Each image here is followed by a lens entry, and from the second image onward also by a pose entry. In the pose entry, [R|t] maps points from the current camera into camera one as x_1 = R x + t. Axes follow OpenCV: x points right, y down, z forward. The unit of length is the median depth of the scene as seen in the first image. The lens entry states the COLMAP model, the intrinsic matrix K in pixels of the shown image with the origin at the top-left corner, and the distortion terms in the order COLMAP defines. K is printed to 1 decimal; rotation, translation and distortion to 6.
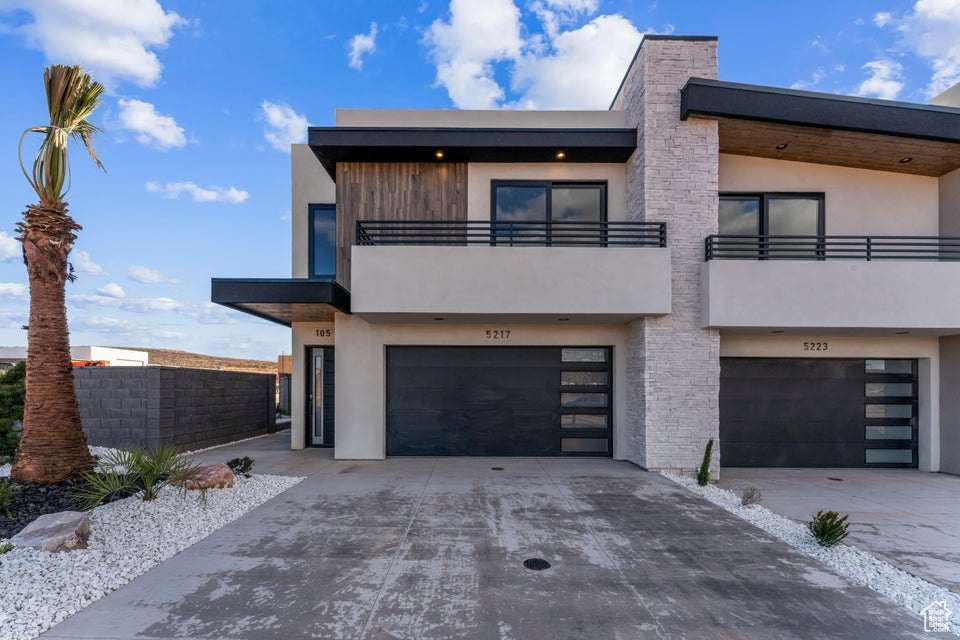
lens RADIAL K [[388.4, 0, 478.6], [0, 388.4, 387.8], [0, 0, 1]] dist [0.000888, -0.000104]
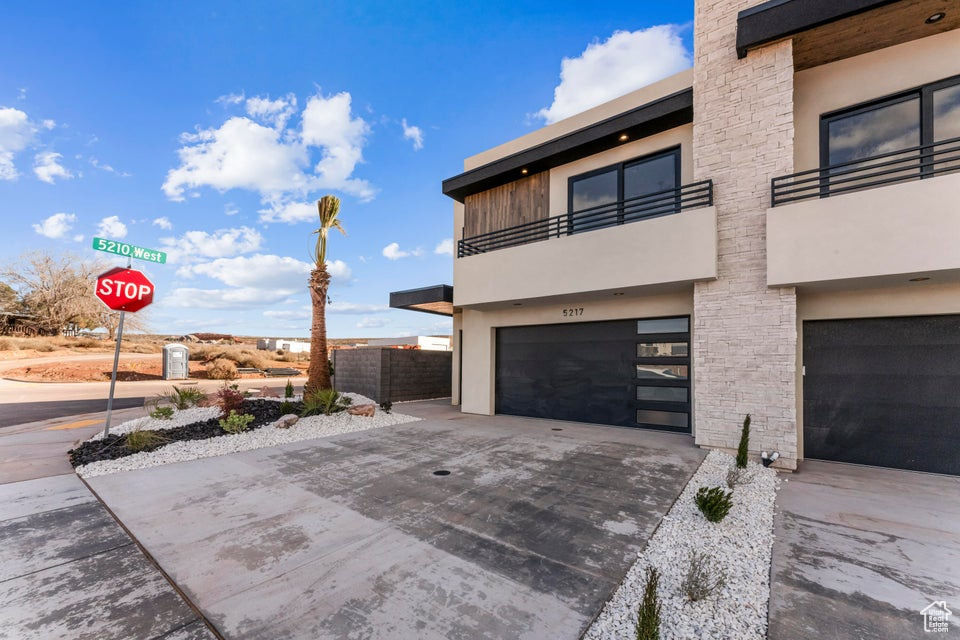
lens RADIAL K [[376.2, 0, 480.1], [0, 376.2, 358.0], [0, 0, 1]] dist [0.001035, 0.000132]
pose [[0.803553, -0.006727, -0.595195, 0.550549], [-0.005669, 0.999804, -0.018954, 0.019371], [0.595206, 0.018605, 0.803358, -0.039196]]
